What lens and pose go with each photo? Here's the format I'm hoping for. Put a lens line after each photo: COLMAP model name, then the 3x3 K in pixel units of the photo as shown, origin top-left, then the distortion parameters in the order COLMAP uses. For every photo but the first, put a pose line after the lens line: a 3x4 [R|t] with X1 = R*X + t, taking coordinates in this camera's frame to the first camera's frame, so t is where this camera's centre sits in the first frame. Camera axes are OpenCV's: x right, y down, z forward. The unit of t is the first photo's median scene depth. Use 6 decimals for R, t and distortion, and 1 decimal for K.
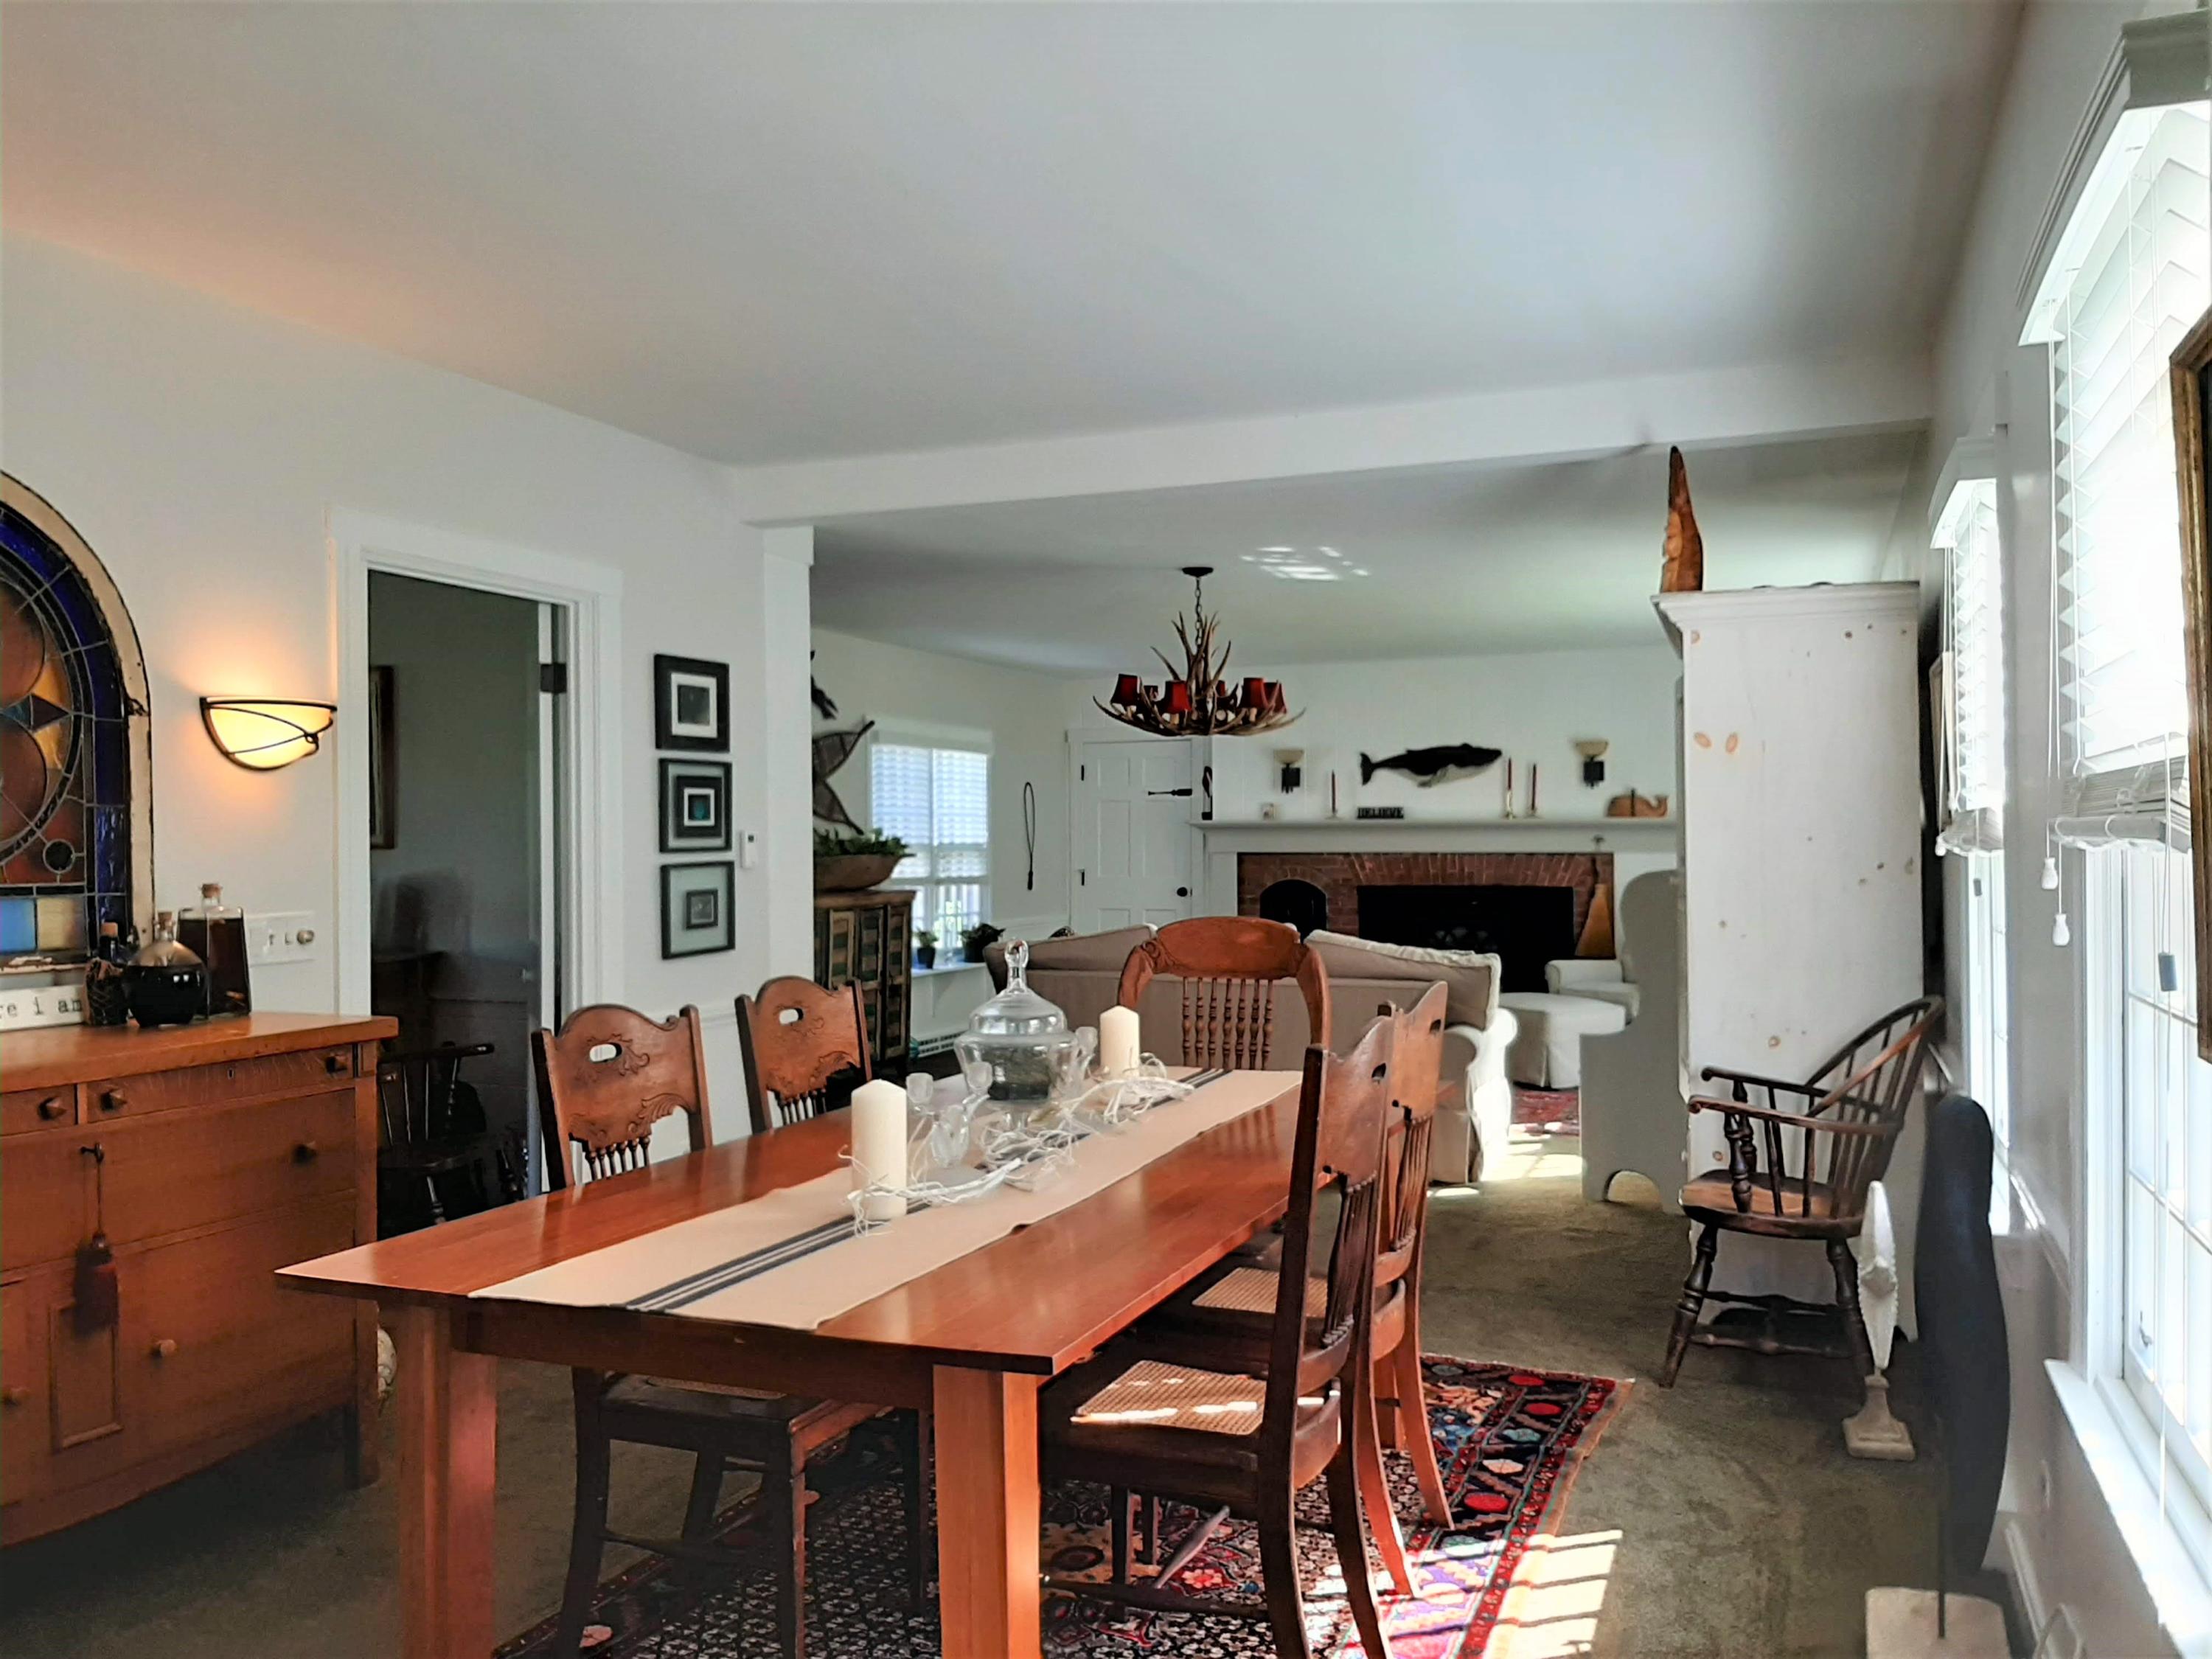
lens RADIAL K [[1685.2, 0, 1089.0], [0, 1685.2, 837.4], [0, 0, 1]] dist [0.031161, -0.077180]
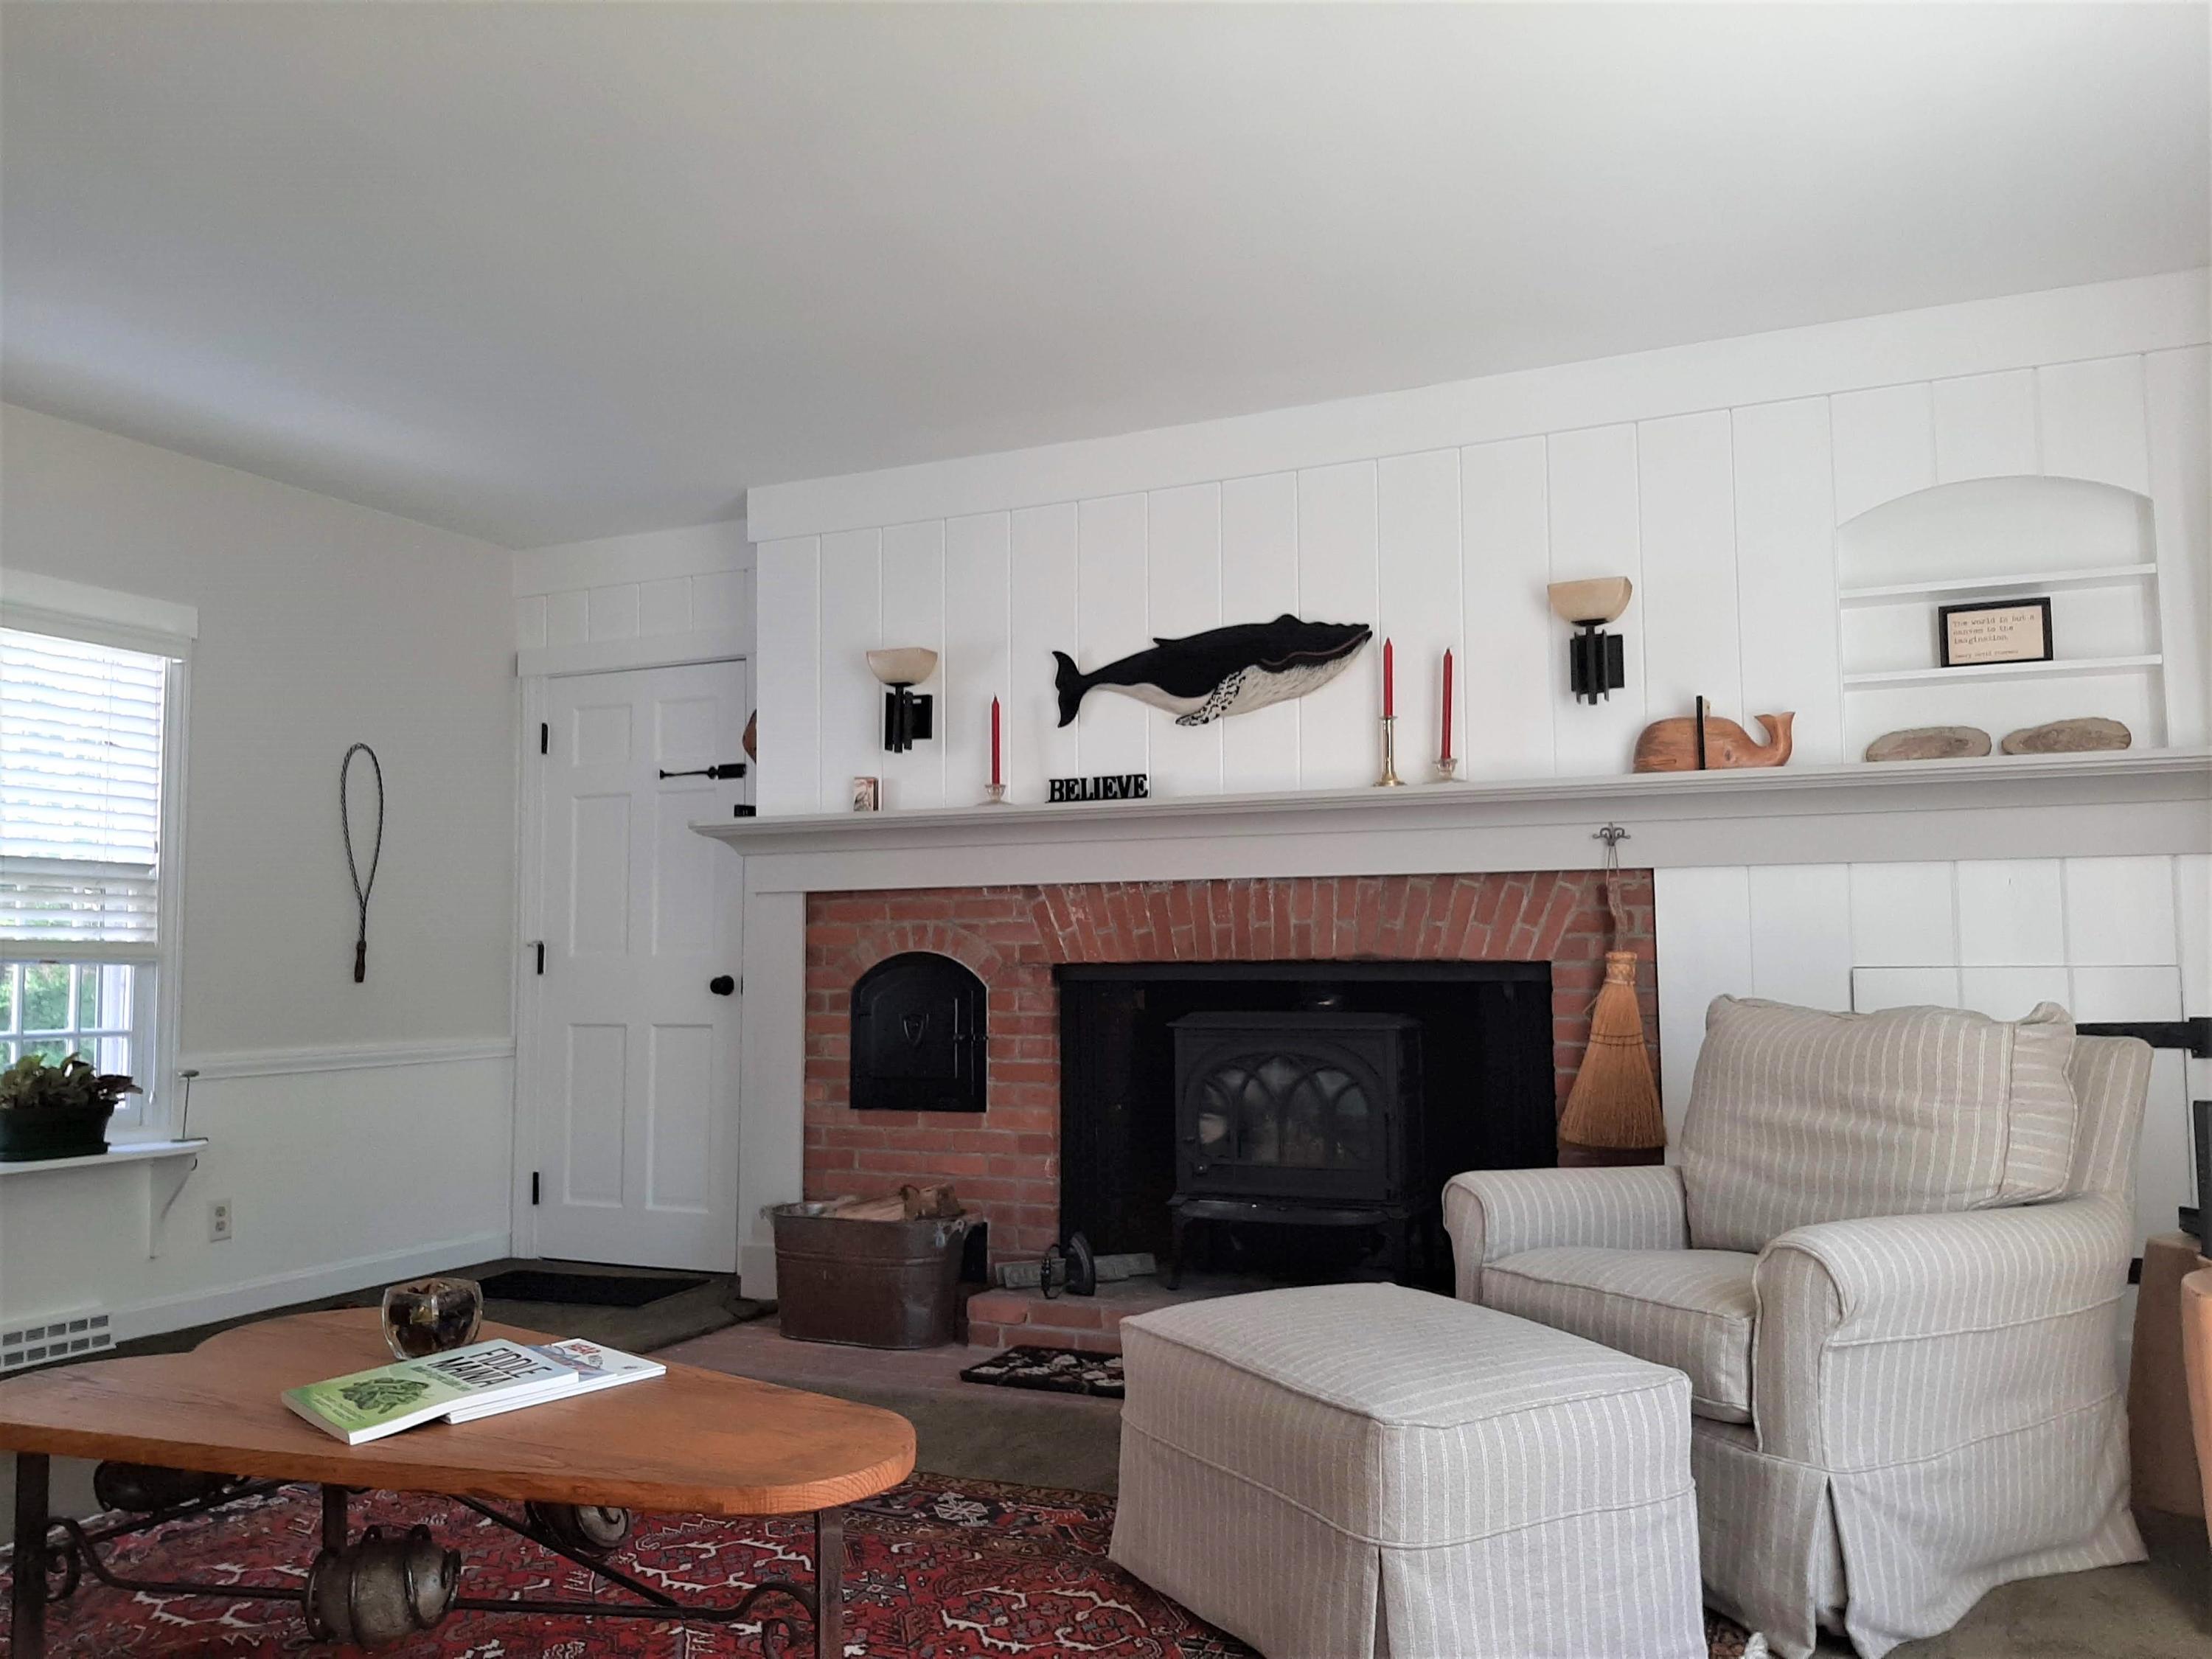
lens RADIAL K [[1685.2, 0, 1089.5], [0, 1685.2, 833.3], [0, 0, 1]] dist [0.031161, -0.077180]
pose [[0.999518, -0.006719, -0.030298, 0.186645], [0.004627, 0.997633, -0.068602, 0.025842], [0.030688, 0.068429, 0.997184, 0.588337]]
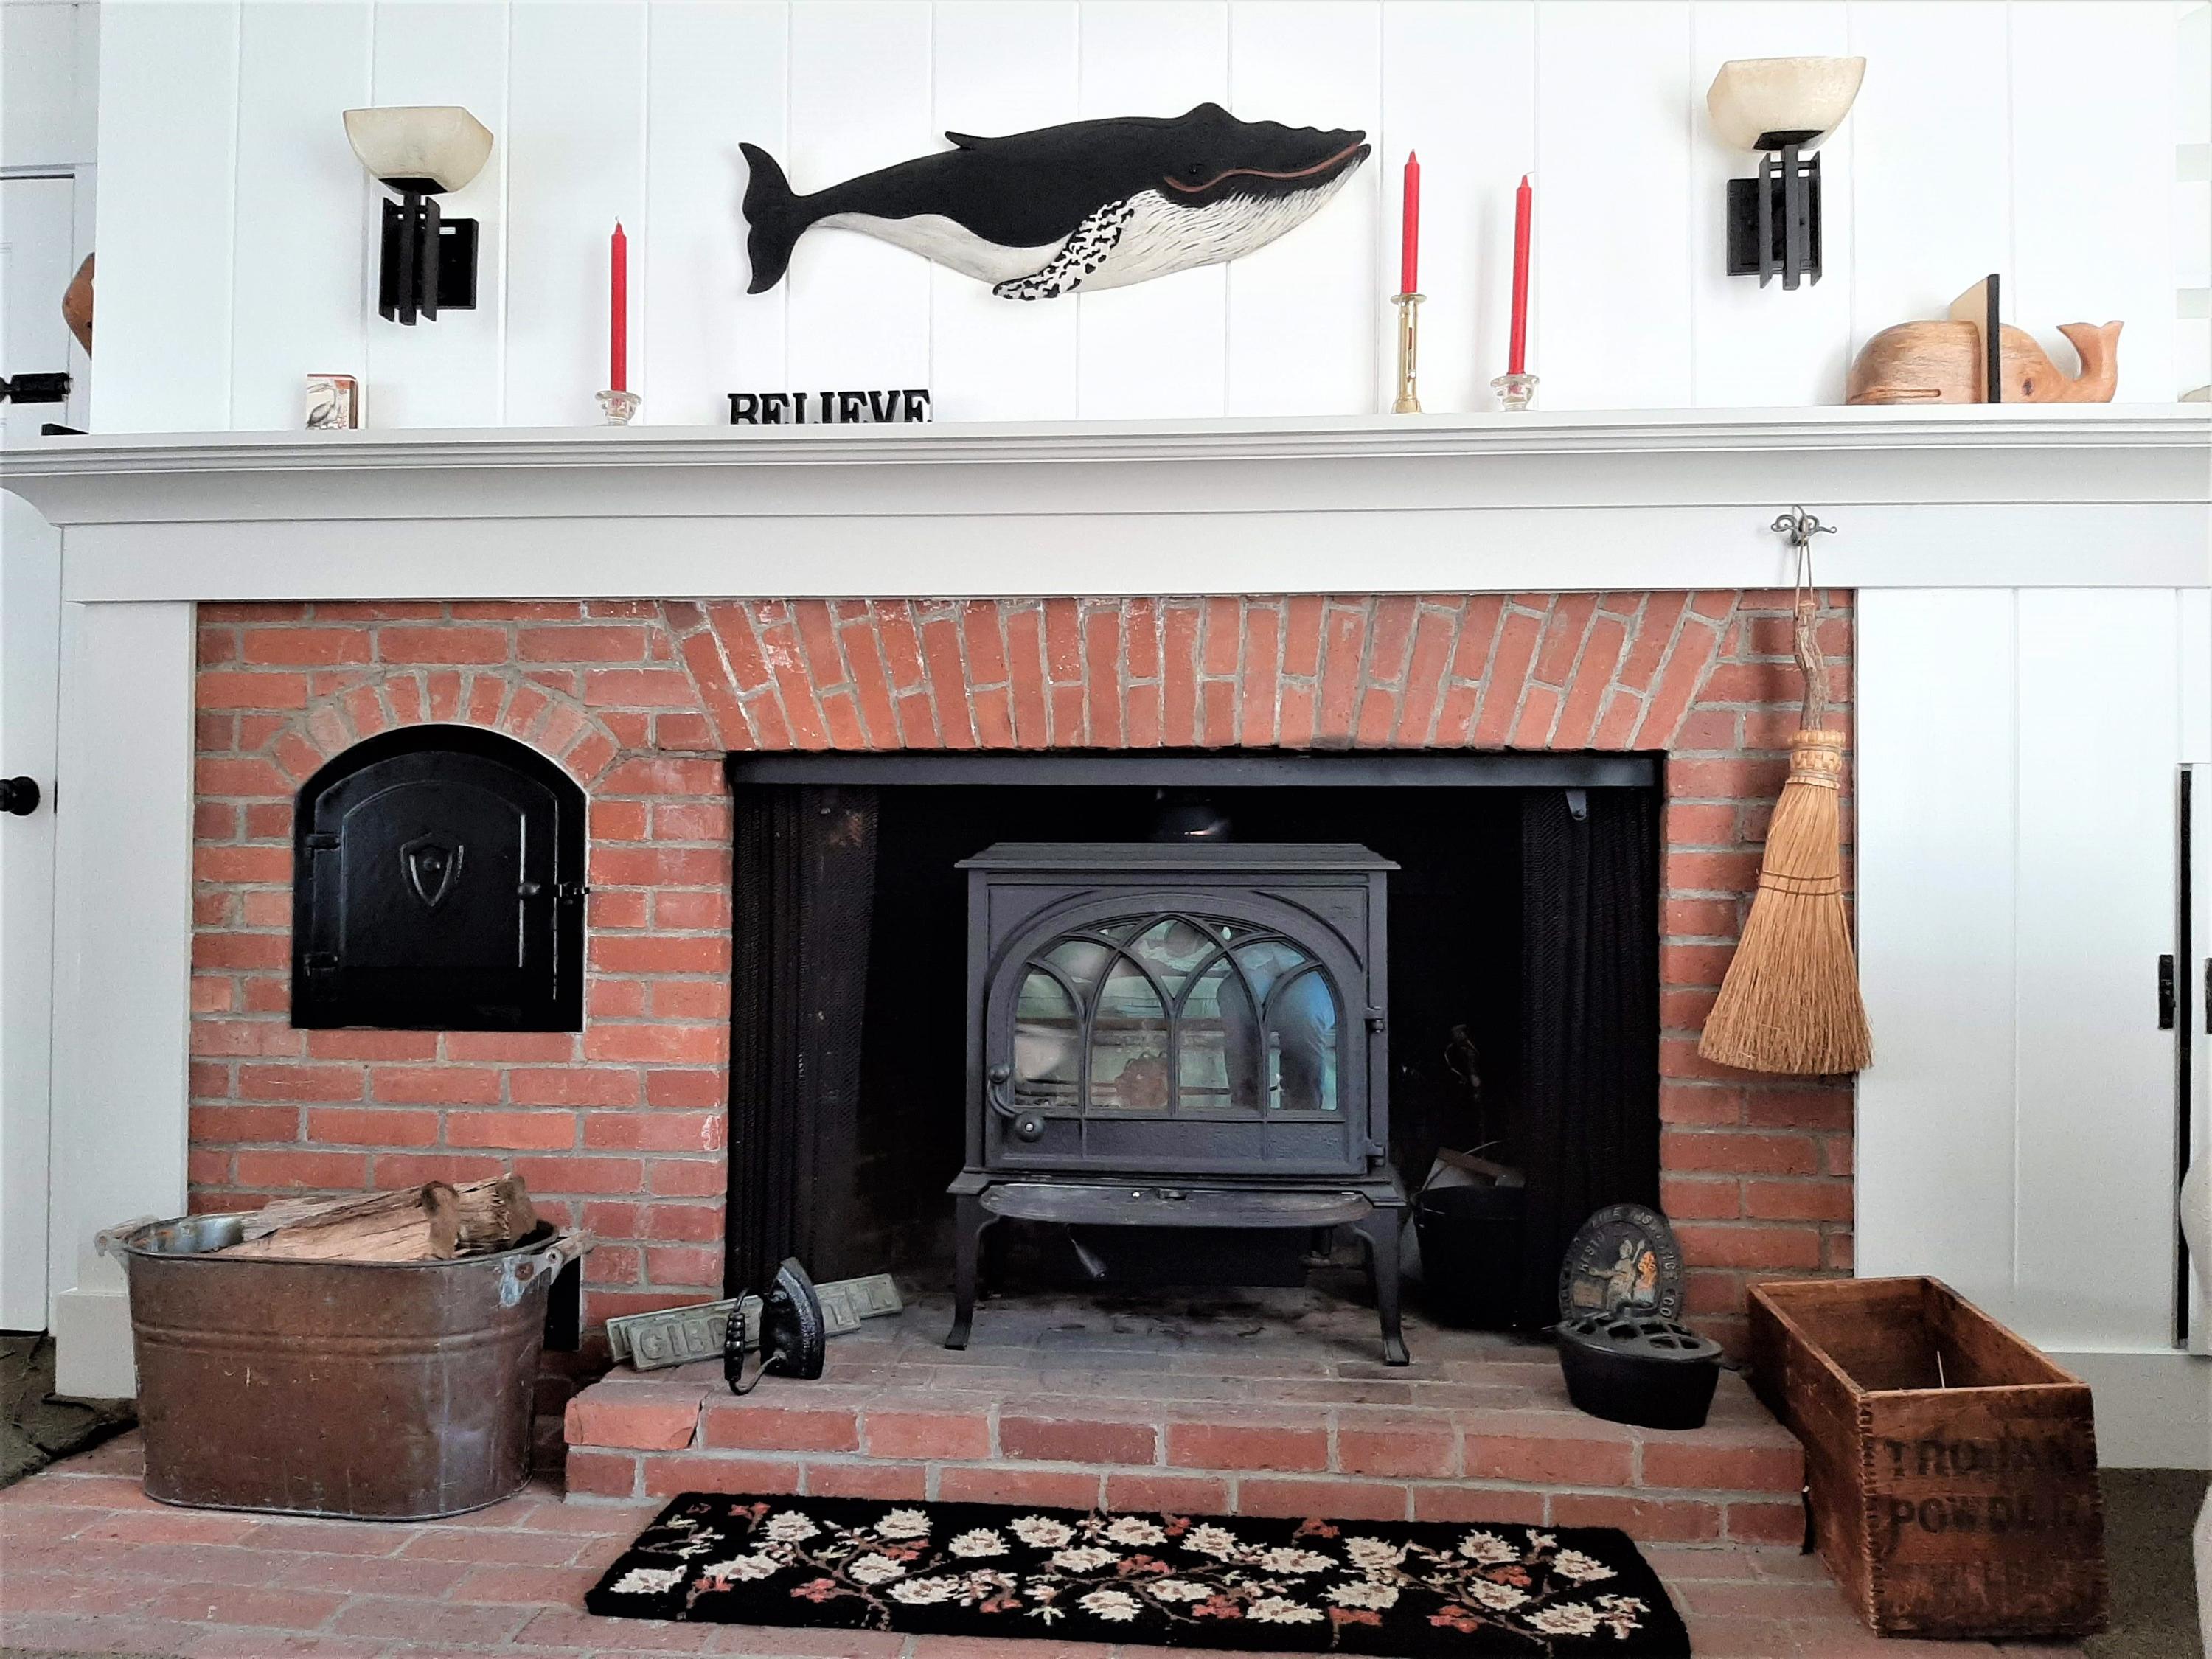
lens RADIAL K [[1685.2, 0, 1094.6], [0, 1685.2, 842.8], [0, 0, 1]] dist [0.031161, -0.077180]
pose [[0.952379, 0.011646, 0.304695, 0.141497], [-0.010696, 0.999931, -0.004785, 0.042924], [-0.304730, 0.001298, 0.952438, 0.791071]]
